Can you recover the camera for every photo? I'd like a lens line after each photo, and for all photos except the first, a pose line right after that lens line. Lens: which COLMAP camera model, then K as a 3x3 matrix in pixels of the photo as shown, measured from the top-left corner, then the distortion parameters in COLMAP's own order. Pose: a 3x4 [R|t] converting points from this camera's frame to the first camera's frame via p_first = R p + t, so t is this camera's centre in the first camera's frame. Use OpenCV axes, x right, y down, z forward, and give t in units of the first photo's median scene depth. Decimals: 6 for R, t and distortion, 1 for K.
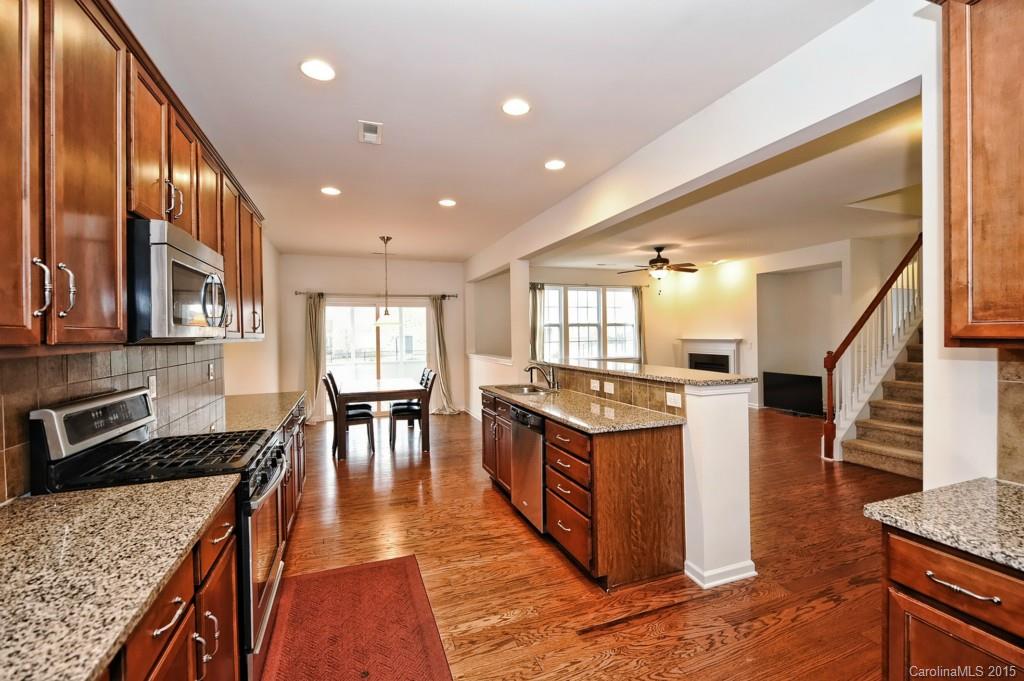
lens RADIAL K [[427.1, 0, 507.4], [0, 427.1, 335.2], [0, 0, 1]] dist [0.002530, -0.000179]
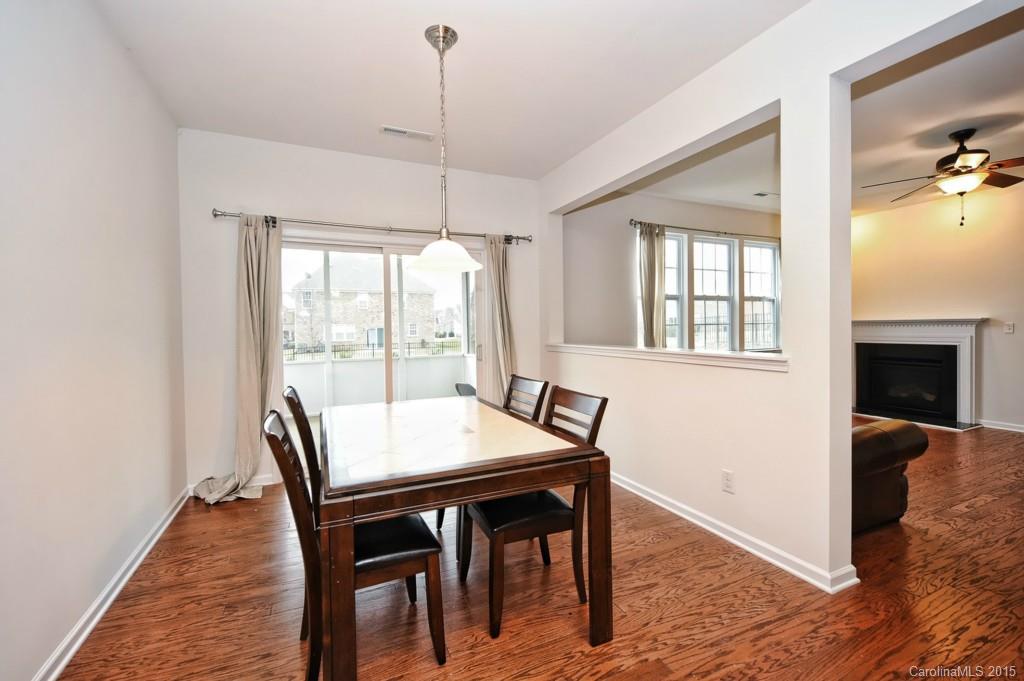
lens RADIAL K [[427.1, 0, 512.9], [0, 427.1, 335.5], [0, 0, 1]] dist [0.002530, -0.000179]
pose [[0.996509, -0.001004, 0.083482, -0.175019], [-0.000277, 0.999882, 0.015332, 0.022649], [-0.083488, -0.015301, 0.996391, 0.421861]]
